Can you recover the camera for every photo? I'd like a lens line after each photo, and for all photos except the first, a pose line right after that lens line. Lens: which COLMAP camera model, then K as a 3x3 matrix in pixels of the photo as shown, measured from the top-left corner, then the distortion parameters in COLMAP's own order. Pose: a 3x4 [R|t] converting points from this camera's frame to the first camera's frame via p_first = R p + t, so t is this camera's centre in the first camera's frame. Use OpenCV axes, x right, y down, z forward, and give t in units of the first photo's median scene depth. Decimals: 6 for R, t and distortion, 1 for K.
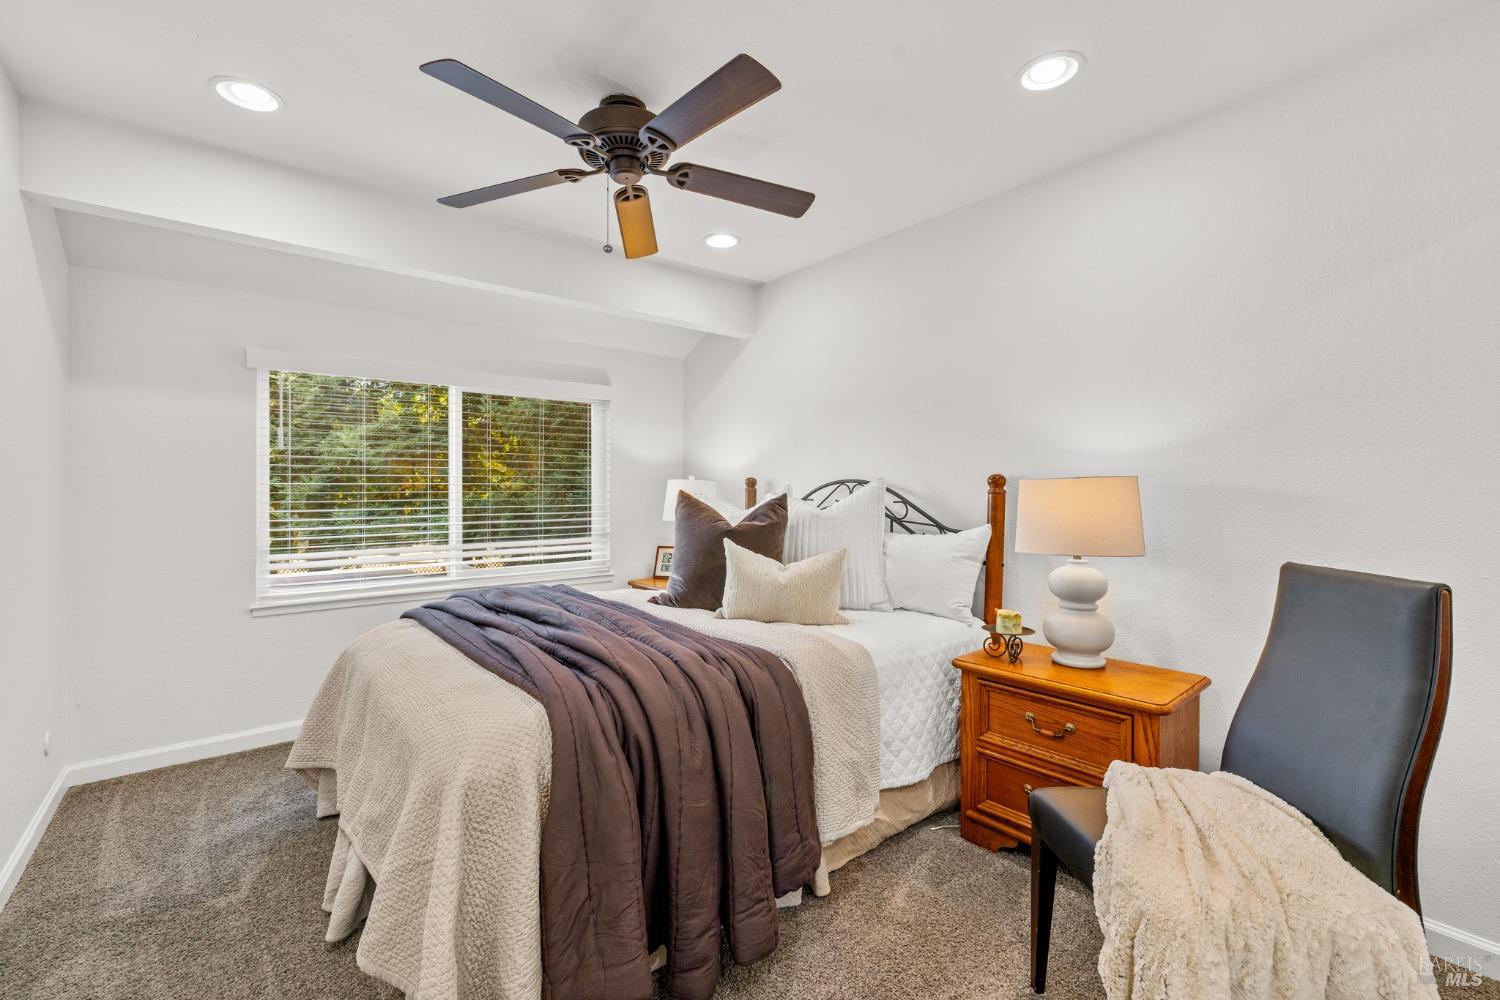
lens RADIAL K [[650.5, 0, 782.3], [0, 650.5, 498.0], [0, 0, 1]] dist [-0.001157, -0.000322]
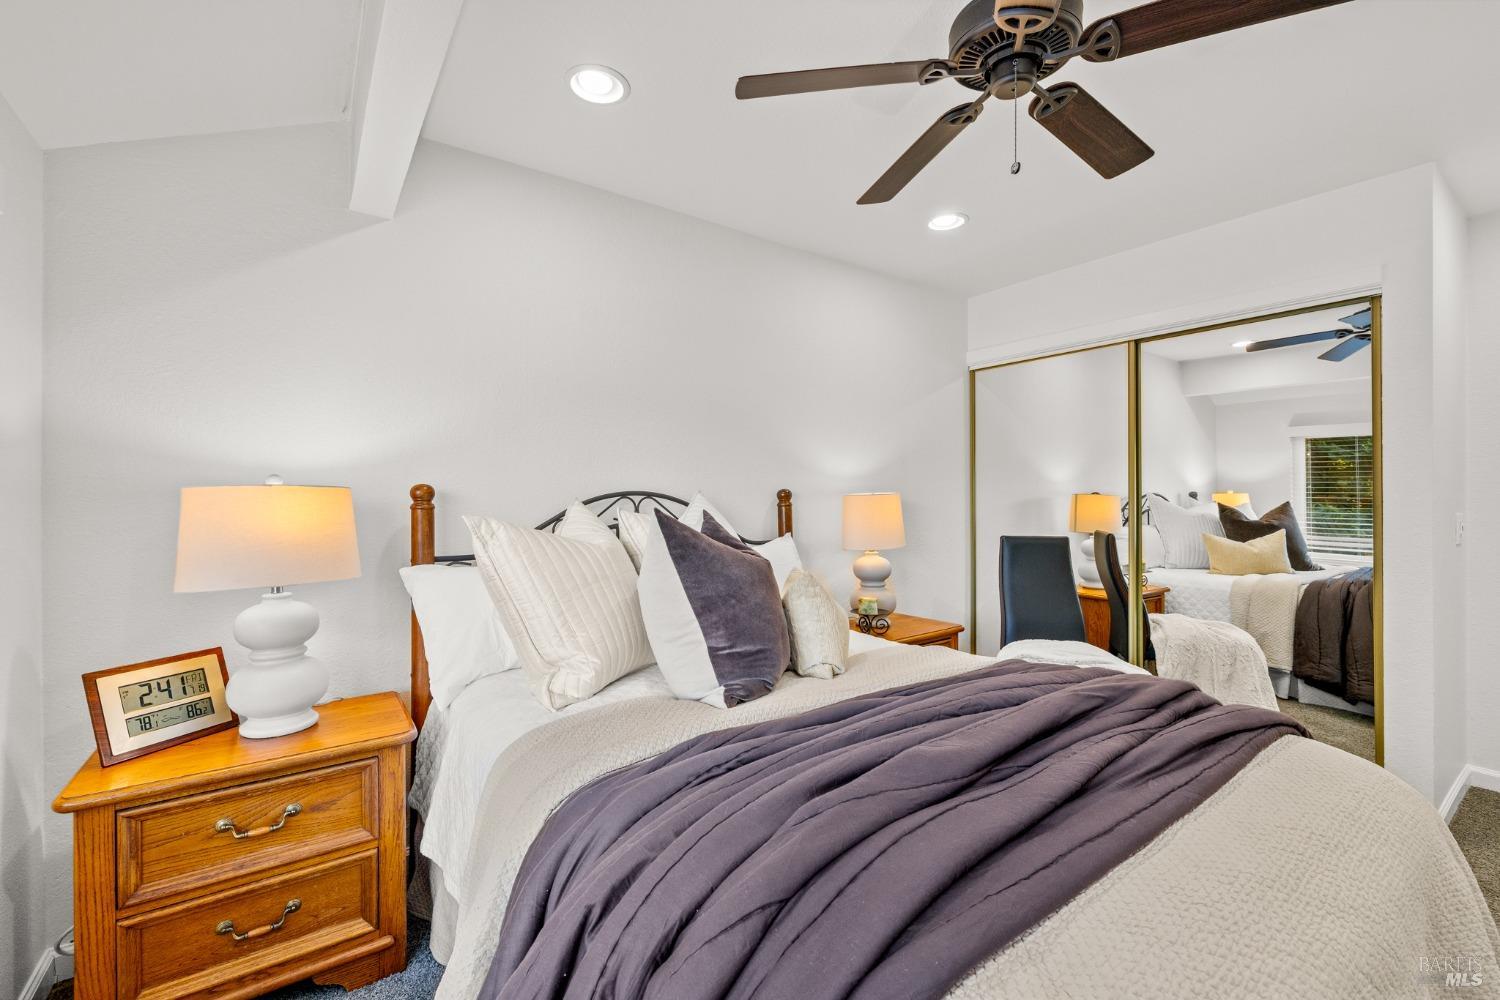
lens RADIAL K [[650.5, 0, 782.3], [0, 650.5, 498.0], [0, 0, 1]] dist [-0.001157, -0.000322]
pose [[0.092776, -0.001983, 0.995685, -0.362059], [0.021649, 0.999766, -0.000026, -0.009660], [-0.995452, 0.021558, 0.092797, 0.435175]]
